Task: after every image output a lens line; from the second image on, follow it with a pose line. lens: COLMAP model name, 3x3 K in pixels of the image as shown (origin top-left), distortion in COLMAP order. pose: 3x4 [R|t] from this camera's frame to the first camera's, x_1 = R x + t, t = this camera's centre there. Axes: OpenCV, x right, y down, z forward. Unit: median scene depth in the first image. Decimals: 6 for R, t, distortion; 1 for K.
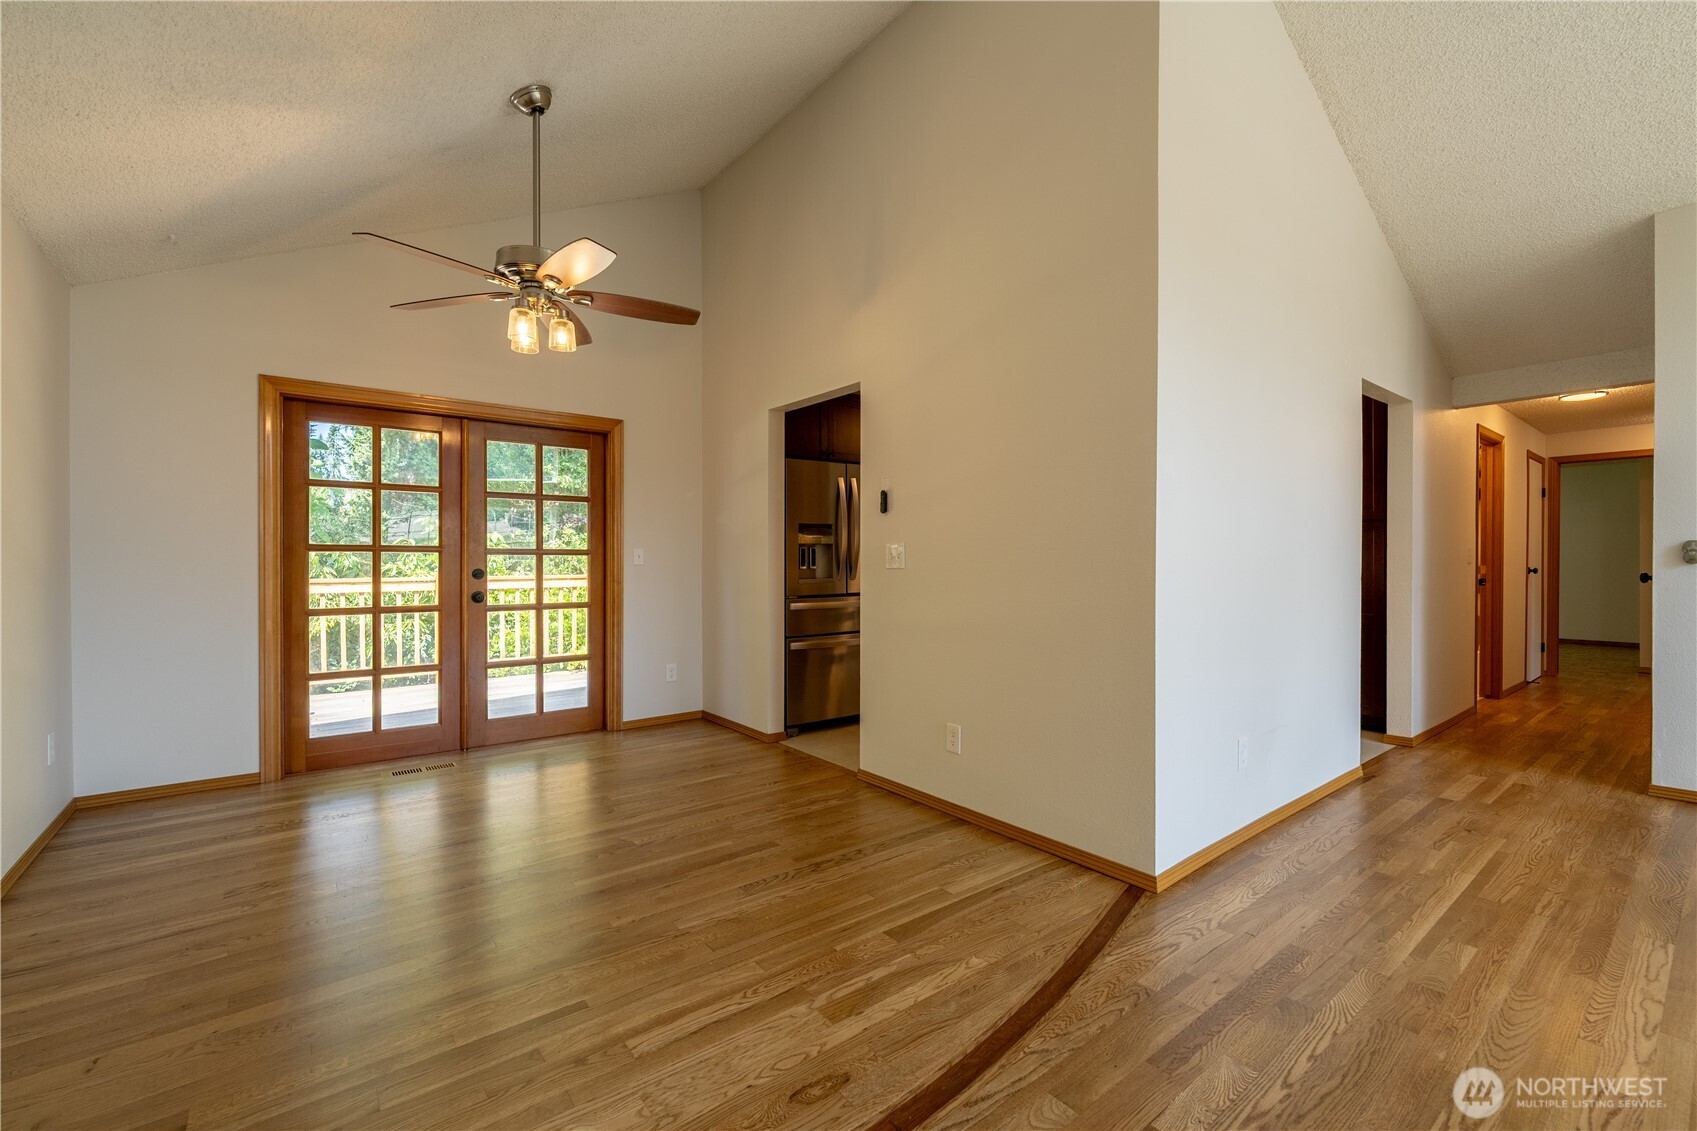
lens RADIAL K [[699.5, 0, 844.0], [0, 699.5, 561.1], [0, 0, 1]] dist [-0.000599, -0.000551]
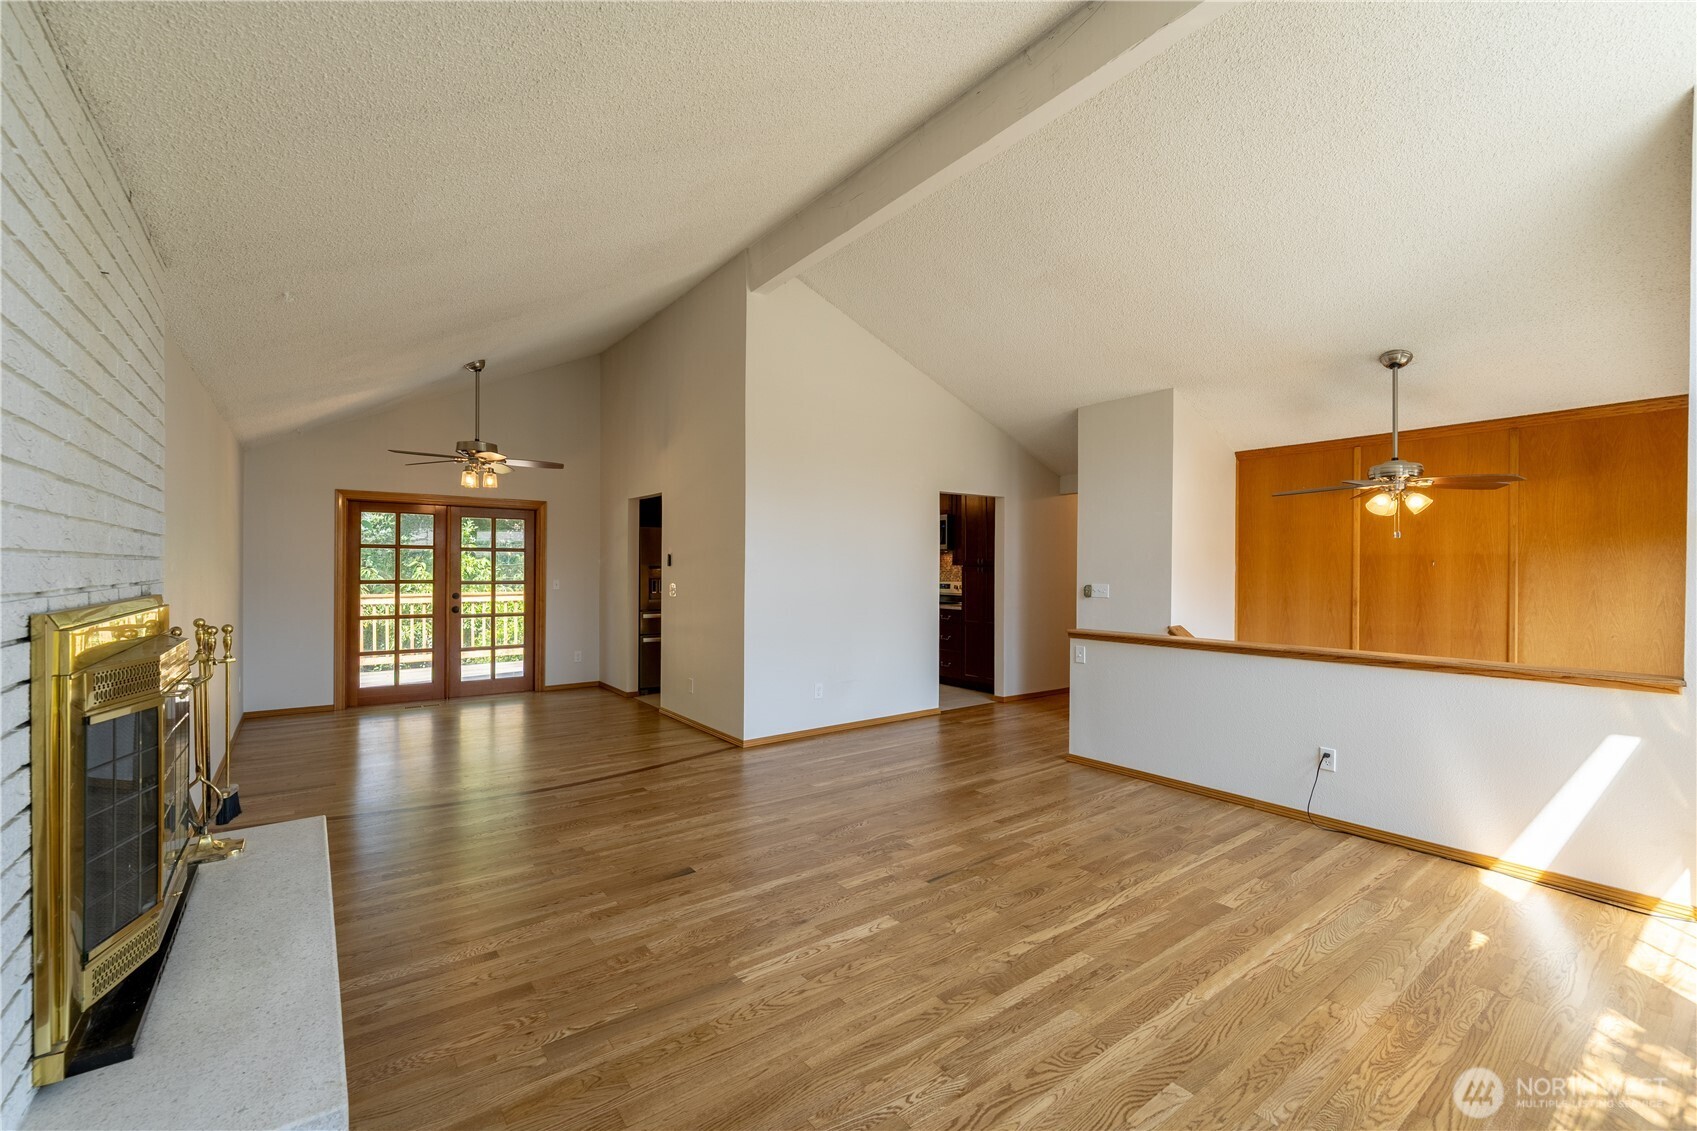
lens RADIAL K [[699.5, 0, 844.0], [0, 699.5, 561.1], [0, 0, 1]] dist [-0.000599, -0.000551]
pose [[0.999781, 0.004305, -0.020466, 0.446292], [-0.004498, 0.999946, -0.009413, -0.053512], [0.020424, 0.009503, 0.999746, -0.669987]]
